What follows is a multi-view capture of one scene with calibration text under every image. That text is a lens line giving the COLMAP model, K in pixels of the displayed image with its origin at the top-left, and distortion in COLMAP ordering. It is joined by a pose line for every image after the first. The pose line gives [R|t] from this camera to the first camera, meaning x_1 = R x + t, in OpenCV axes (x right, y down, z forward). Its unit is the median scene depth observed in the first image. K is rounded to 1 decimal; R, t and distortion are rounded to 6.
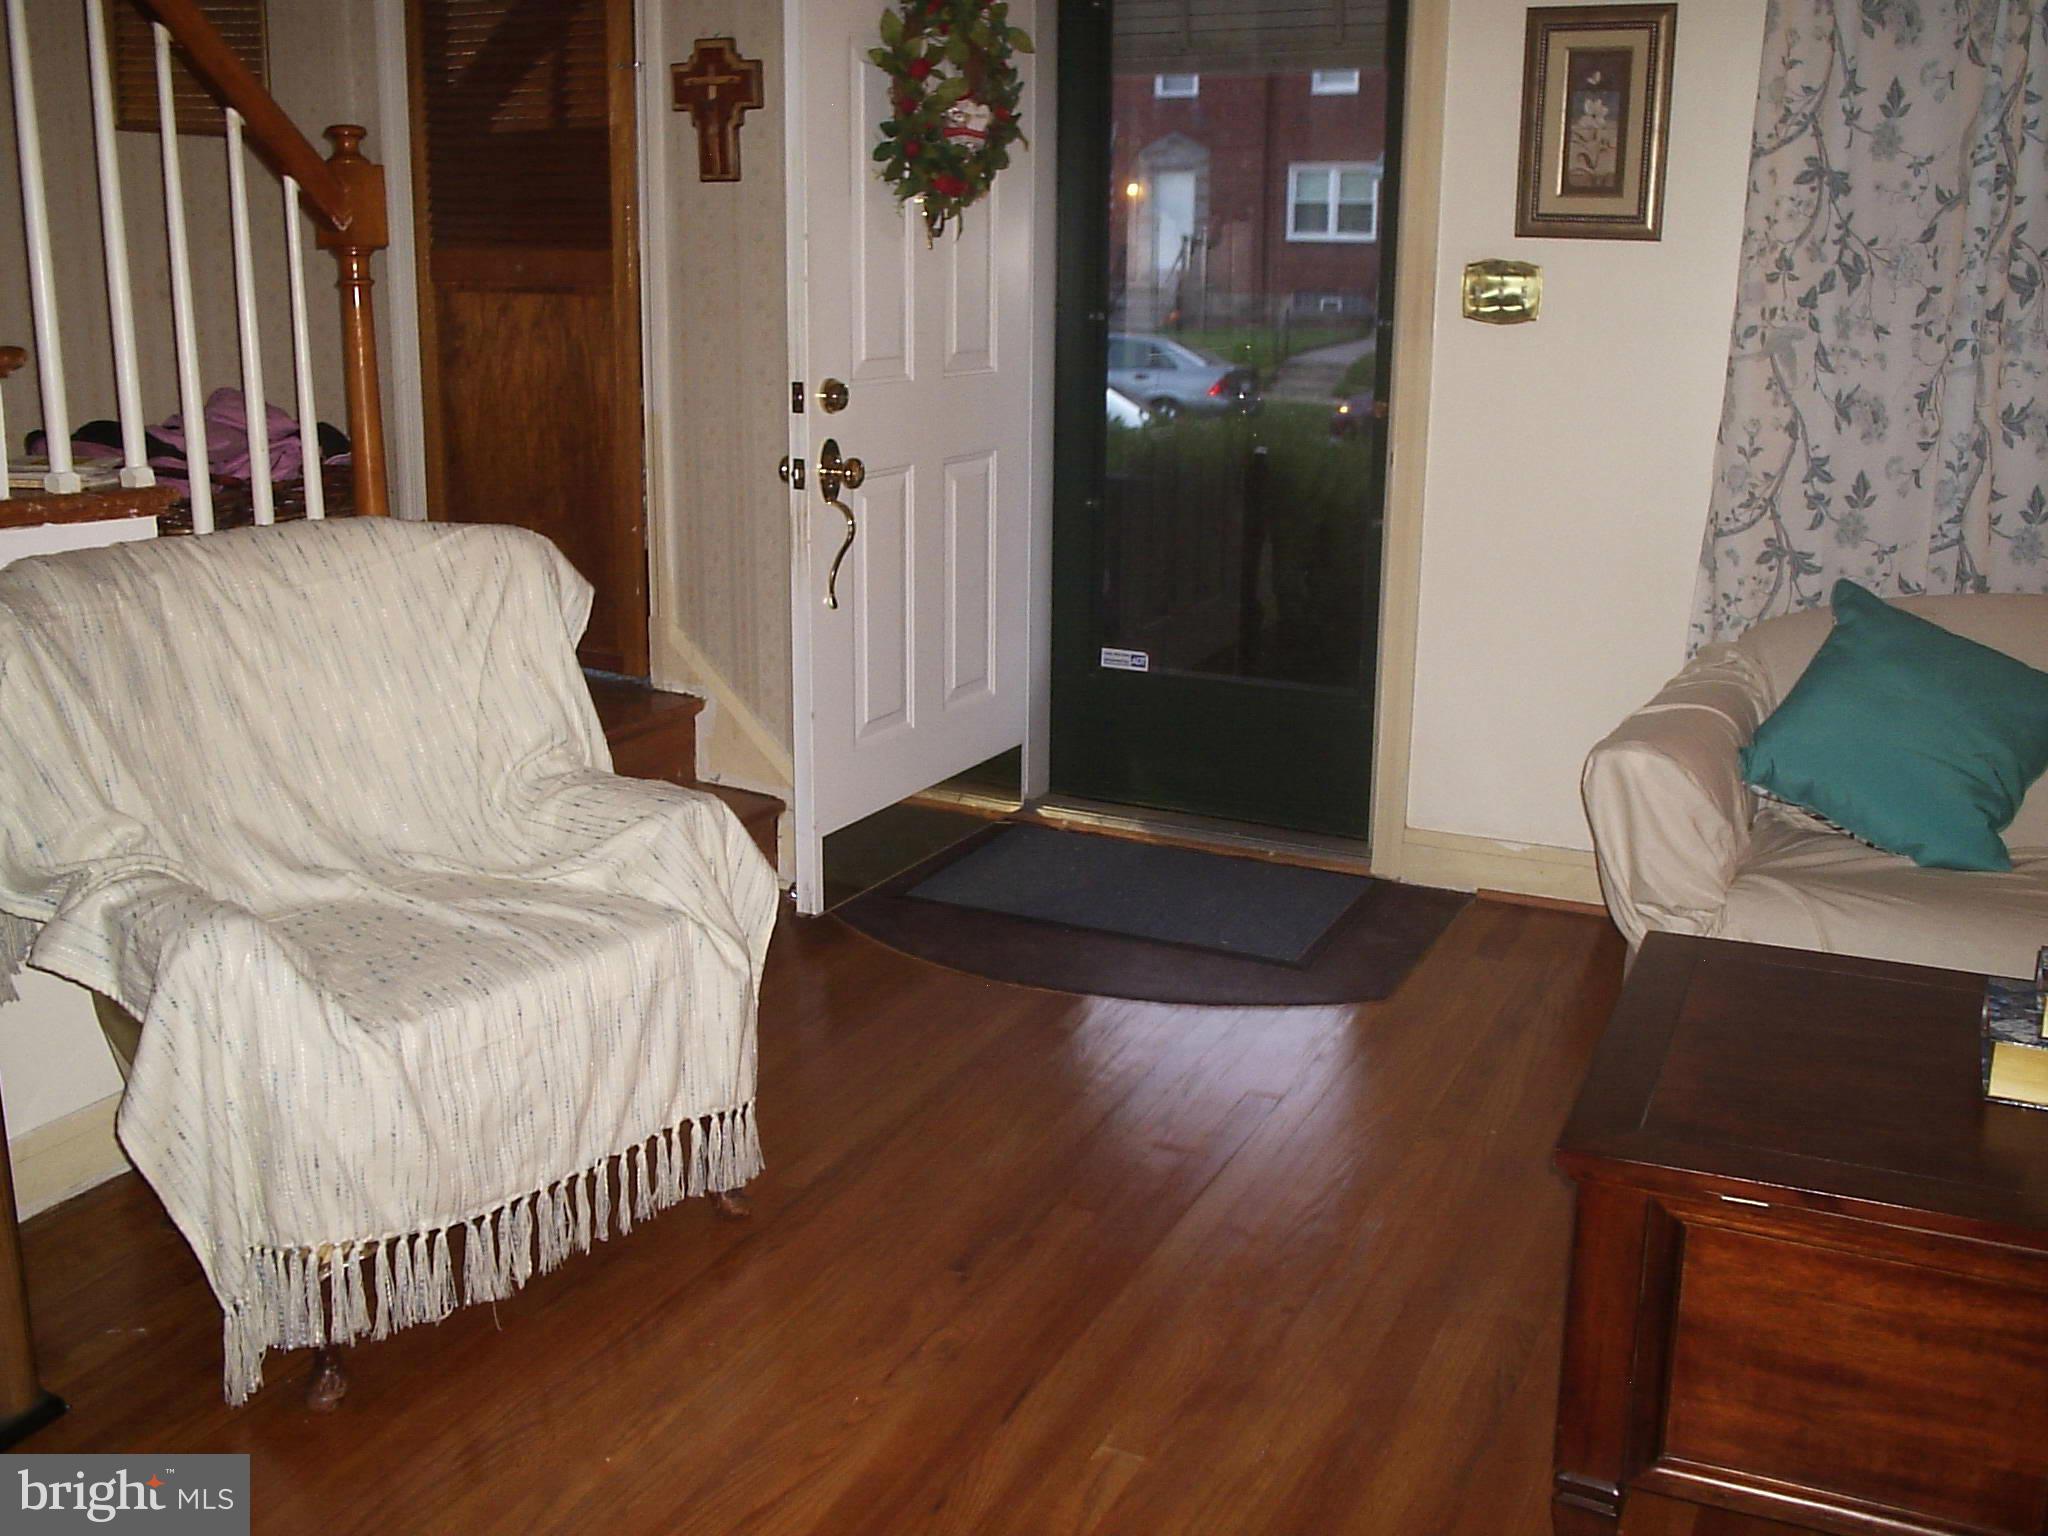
lens RADIAL K [[1925.6, 0, 1027.6], [0, 1925.6, 727.5], [0, 0, 1]] dist [-0.088471, 0.054837]
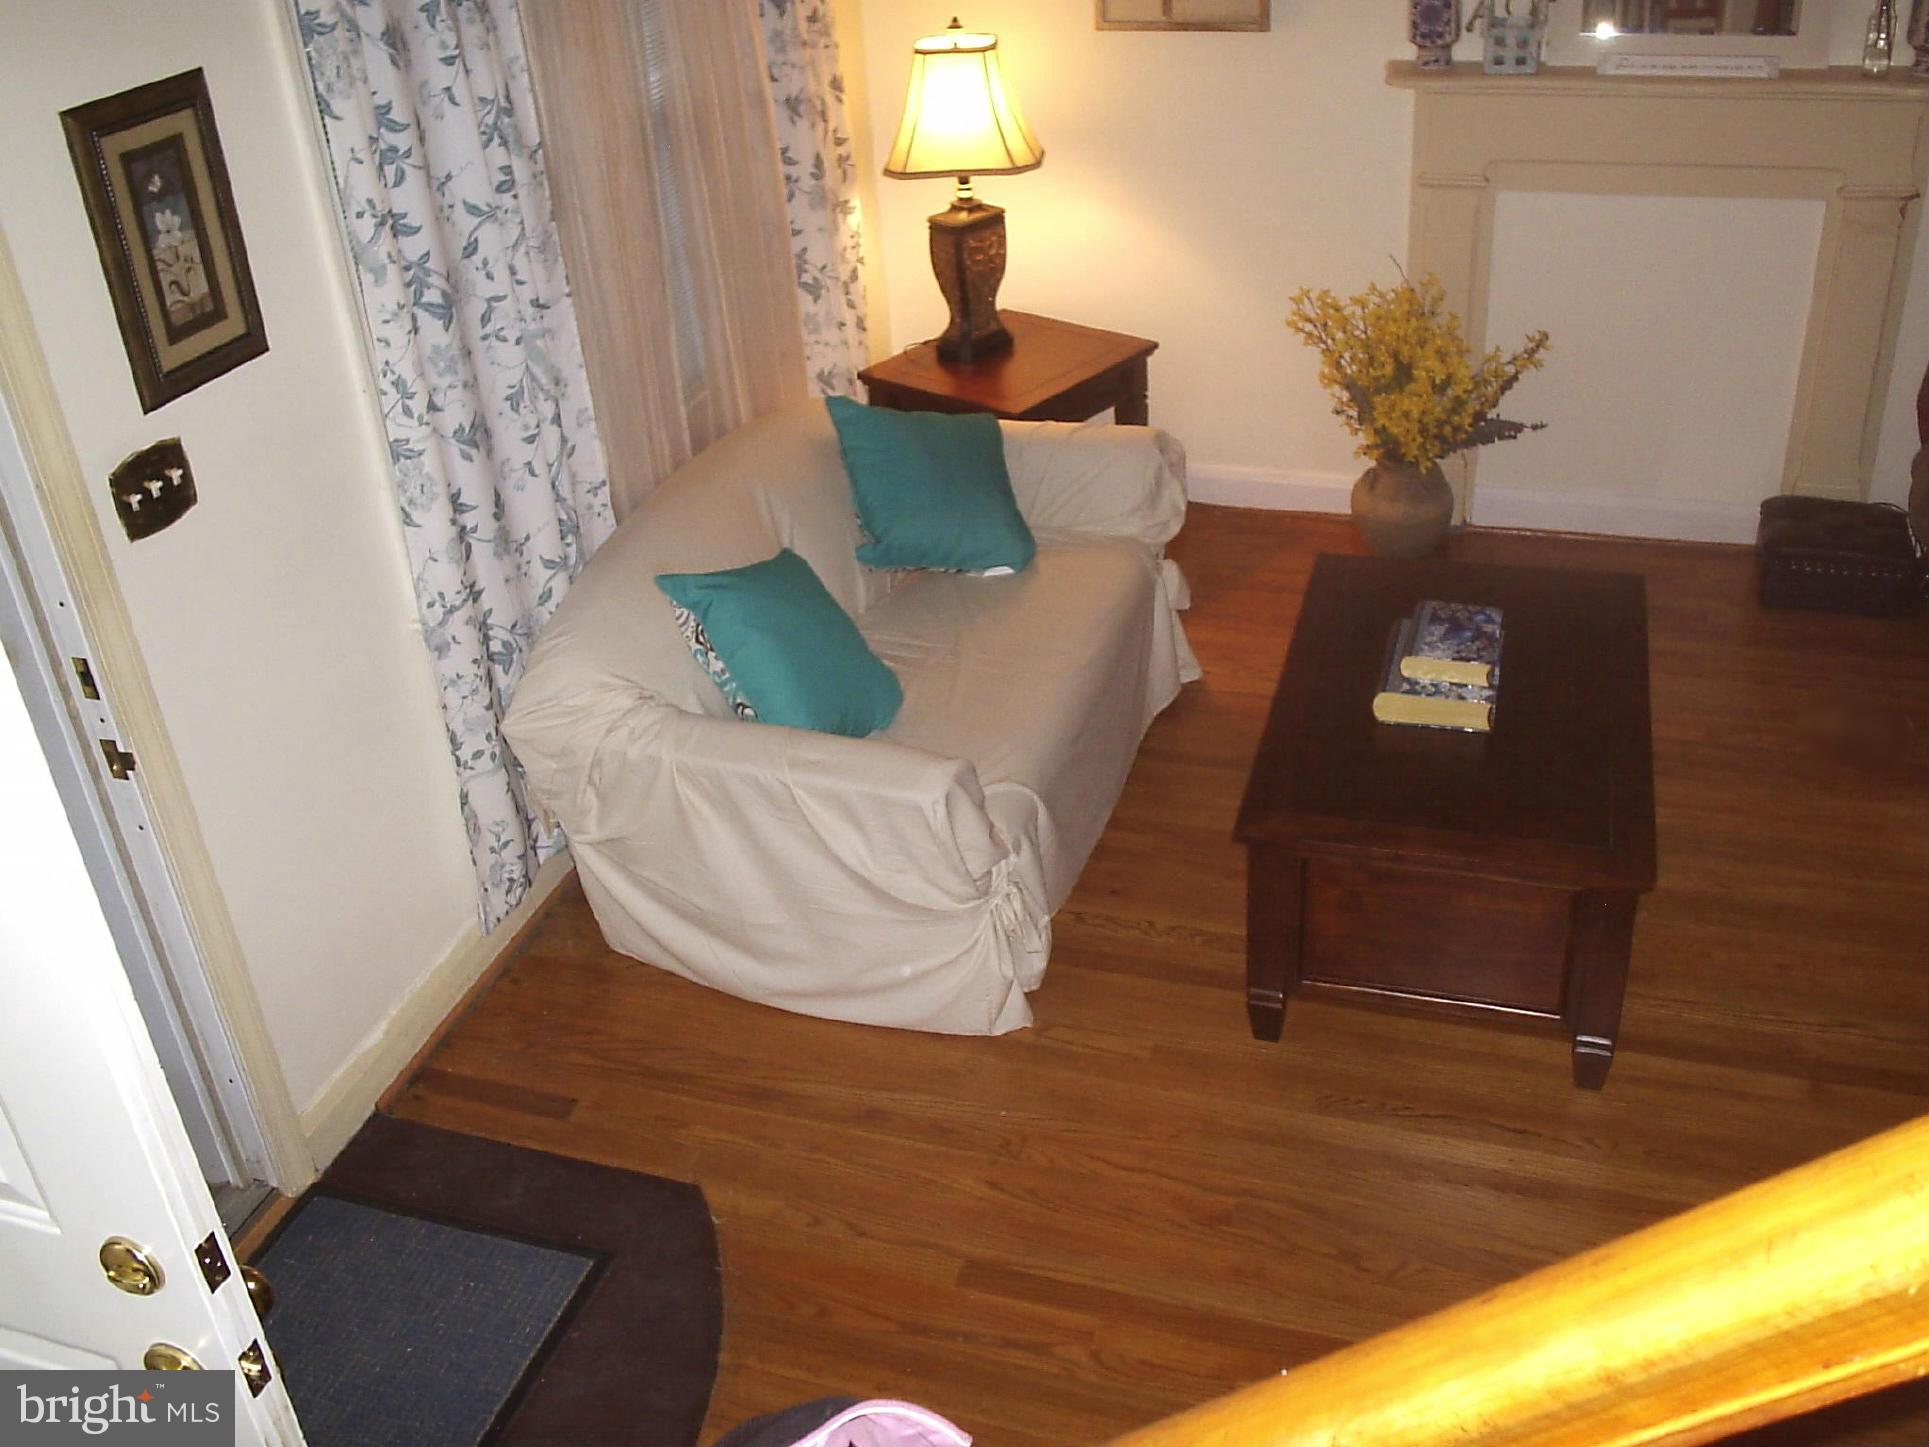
lens RADIAL K [[1883.2, 0, 964.5], [0, 1883.2, 723.5], [0, 0, 1]] dist [-0.105771, 0.095802]
pose [[-0.168842, -0.513269, 0.841455, -0.513030], [0.270624, 0.796762, 0.540309, -0.516630], [-0.947763, 0.318945, 0.004376, 0.821082]]
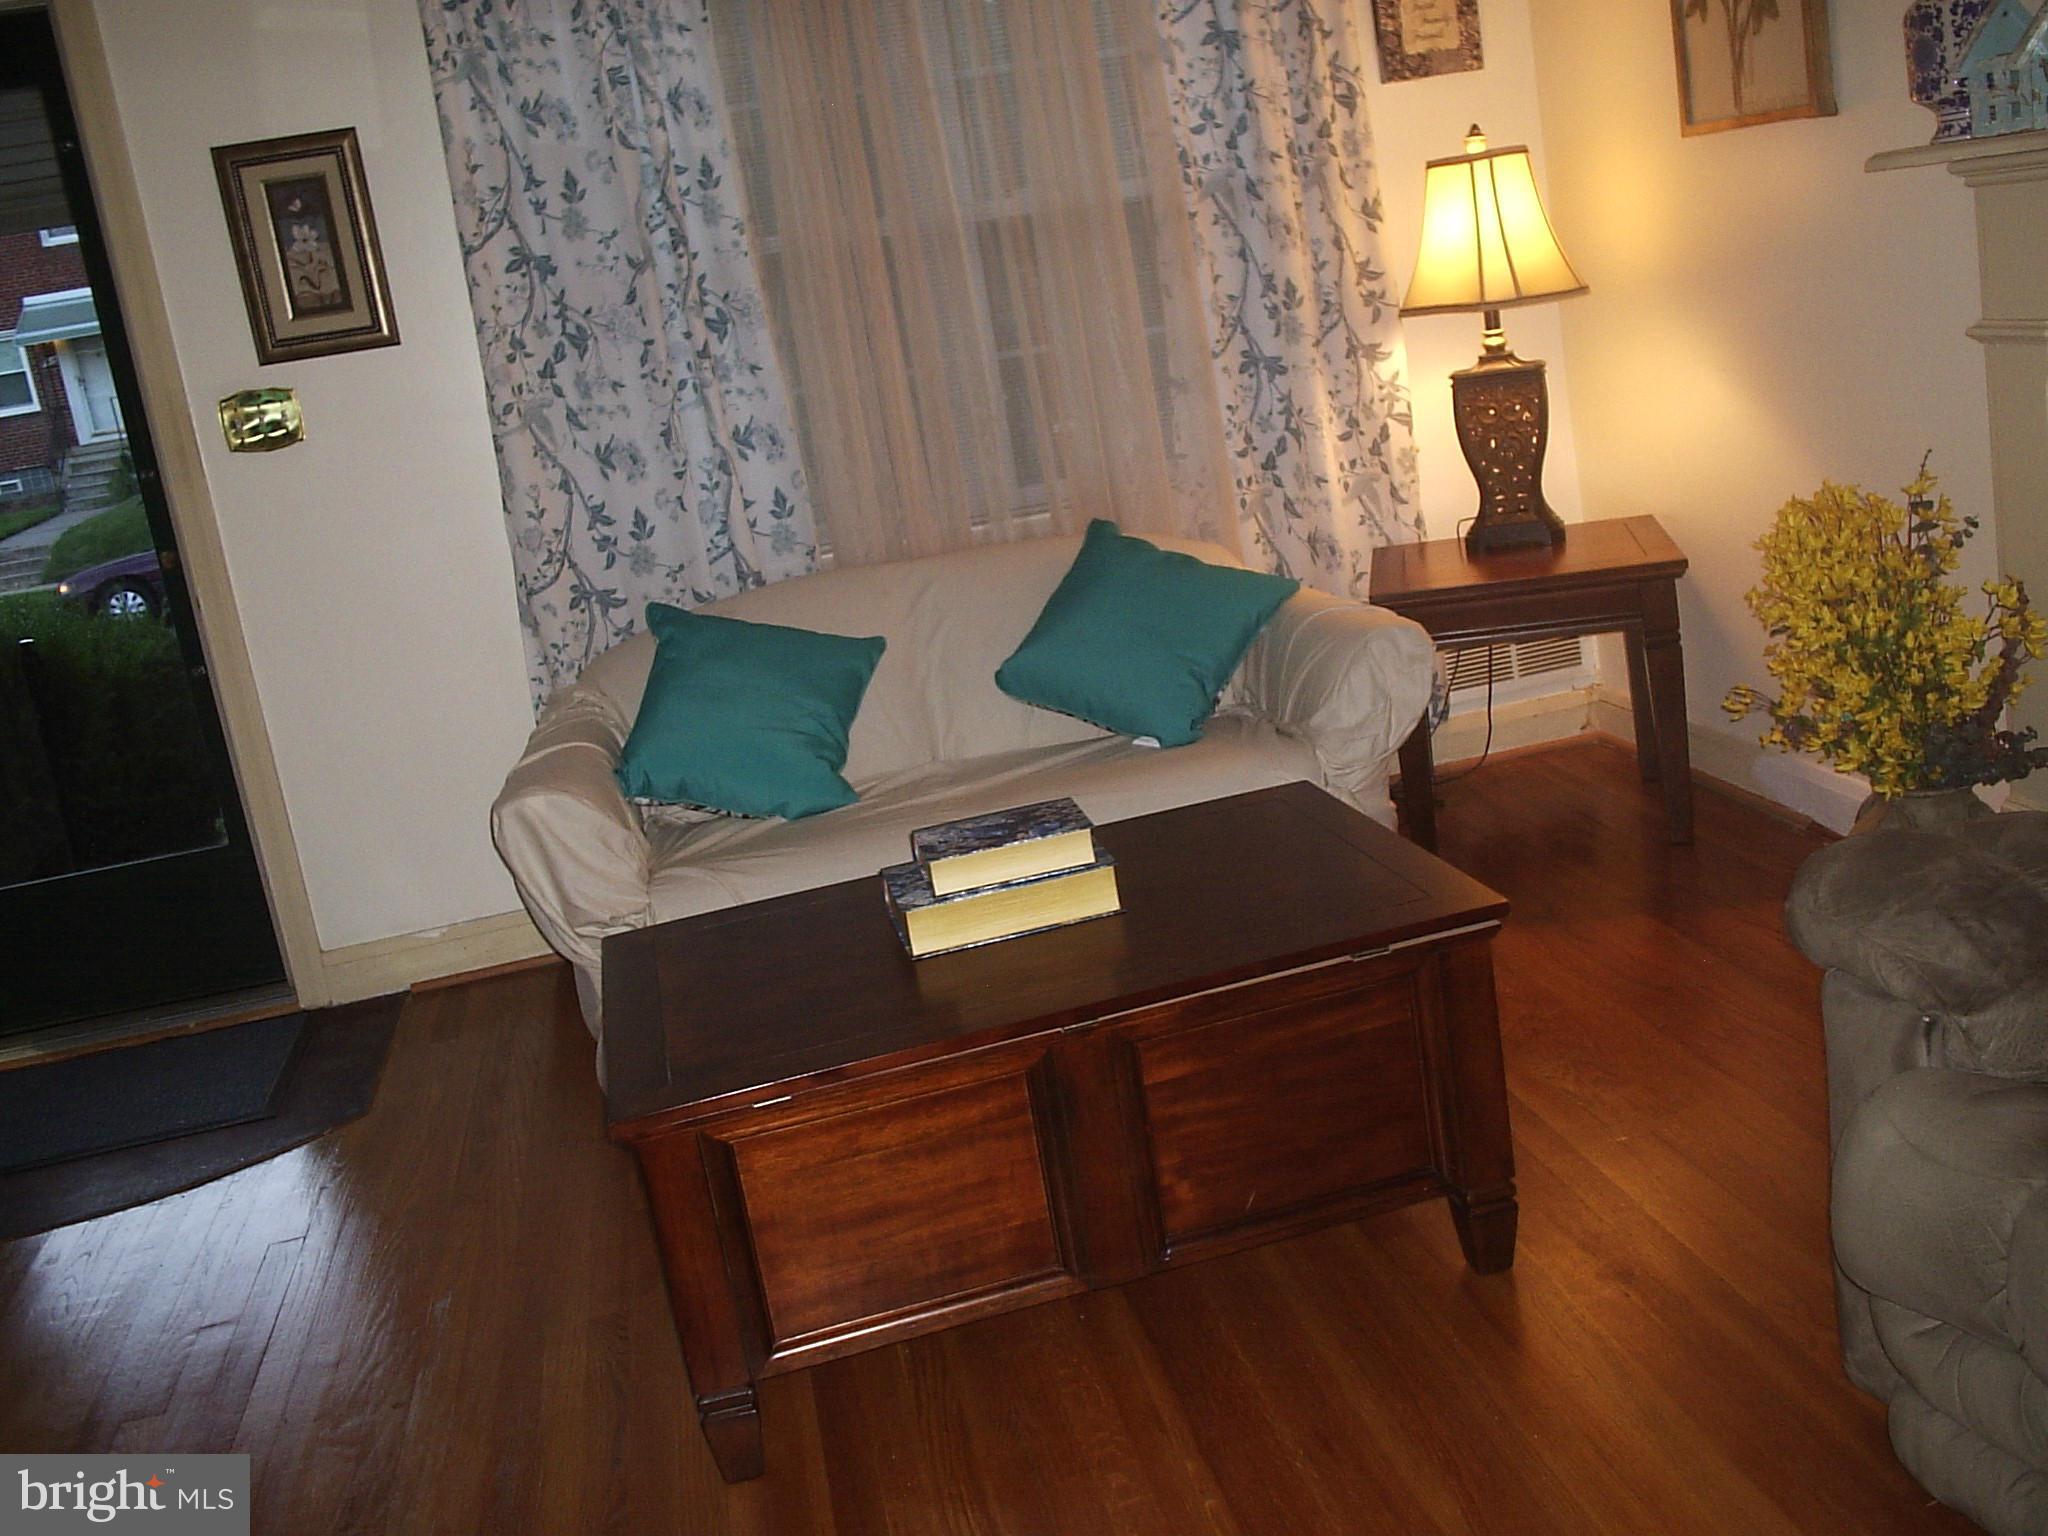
lens RADIAL K [[1999.3, 0, 1024.0], [0, 1999.3, 768.0], [0, 0, 1]] dist [-0.105771, 0.095802]
pose [[0.783569, -0.275641, 0.556813, -0.082312], [0.296059, 0.953561, 0.055418, 0.015378], [-0.546231, 0.121425, 0.828787, -0.092207]]
